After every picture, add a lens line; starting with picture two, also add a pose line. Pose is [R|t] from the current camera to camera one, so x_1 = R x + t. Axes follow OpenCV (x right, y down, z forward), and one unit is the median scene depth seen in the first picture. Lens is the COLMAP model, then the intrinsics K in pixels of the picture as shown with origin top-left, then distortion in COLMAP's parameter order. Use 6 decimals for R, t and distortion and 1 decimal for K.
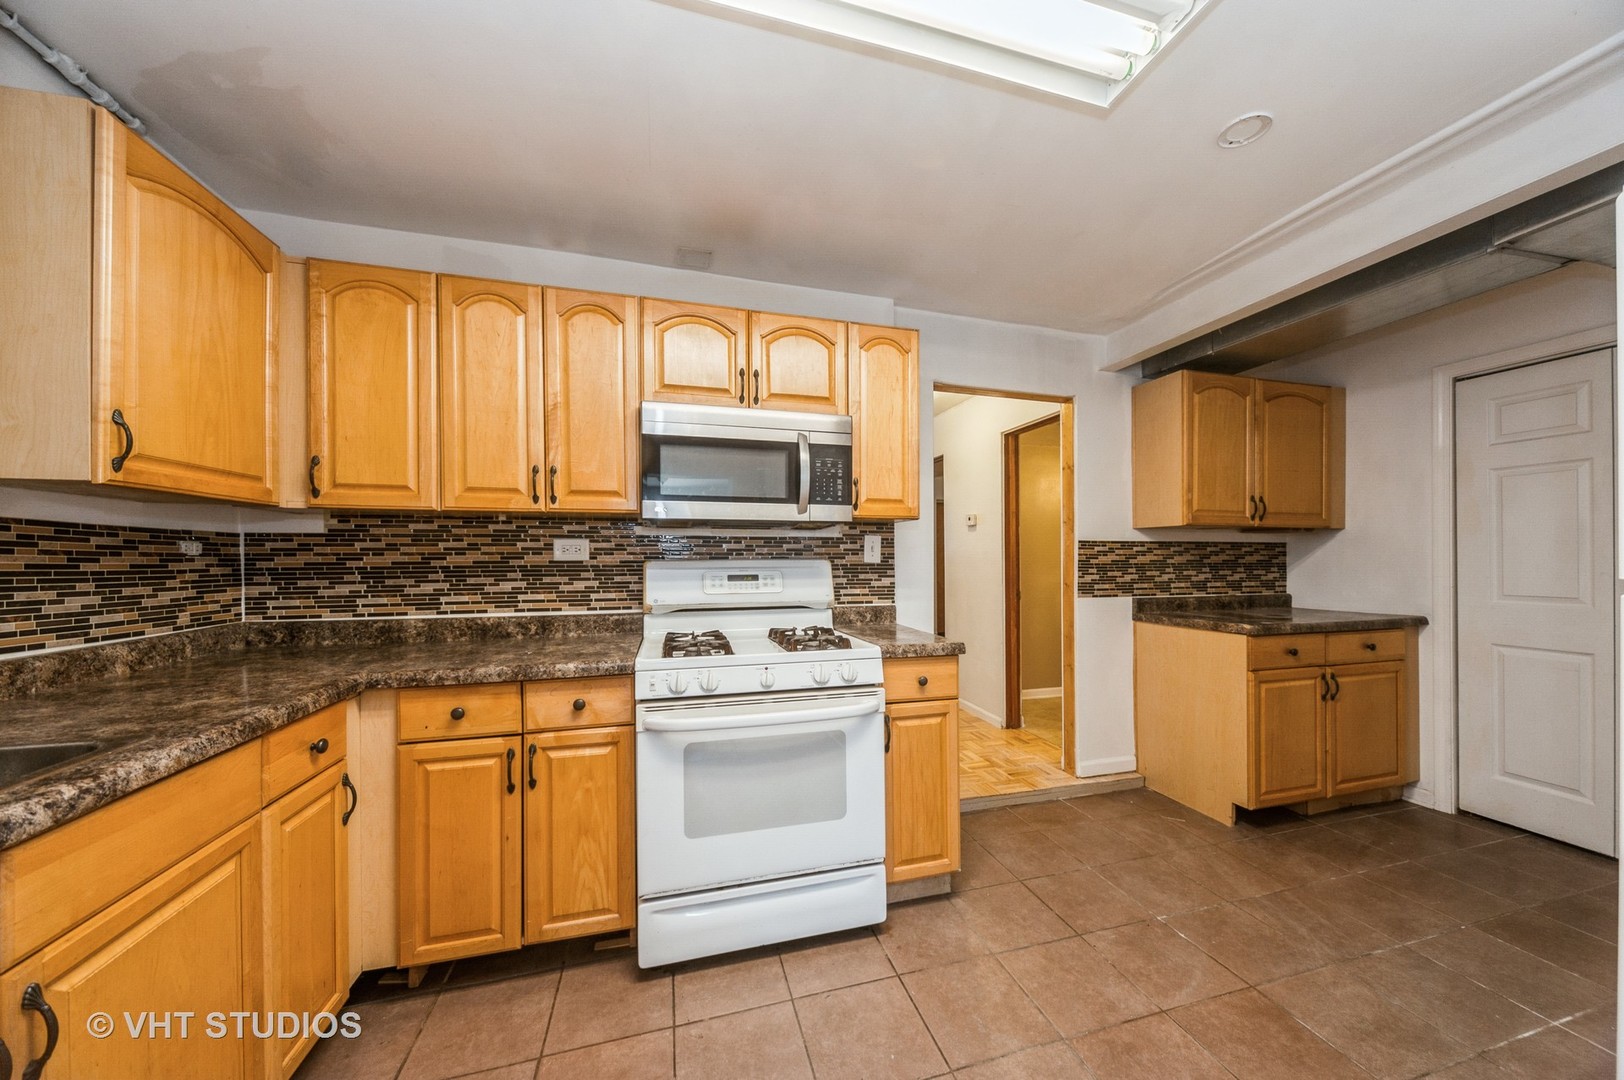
lens RADIAL K [[564.6, 0, 833.8], [0, 564.6, 560.3], [0, 0, 1]] dist [-0.000631, -0.000207]
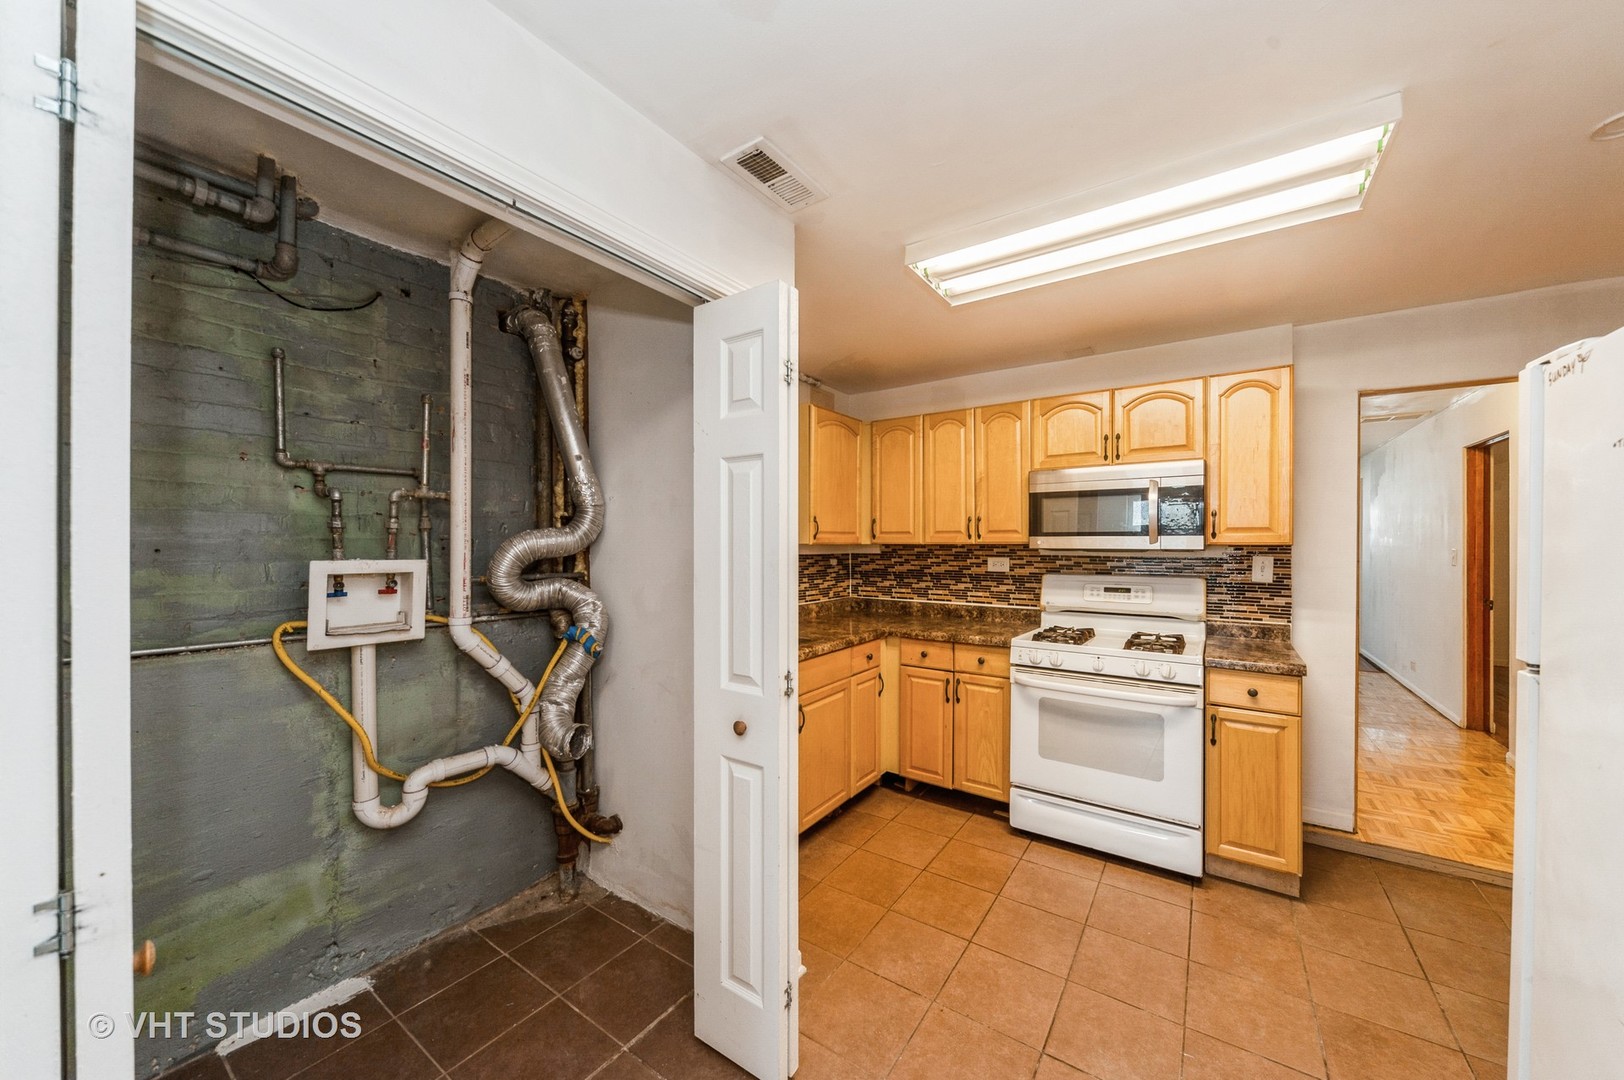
lens RADIAL K [[591.3, 0, 808.5], [0, 591.3, 546.0], [0, 0, 1]] dist [-0.009267, 0.000023]
pose [[0.623890, 0.008325, -0.781468, 0.558031], [-0.005636, 0.999965, 0.006153, -0.091434], [0.781492, 0.000565, 0.623916, -0.479325]]
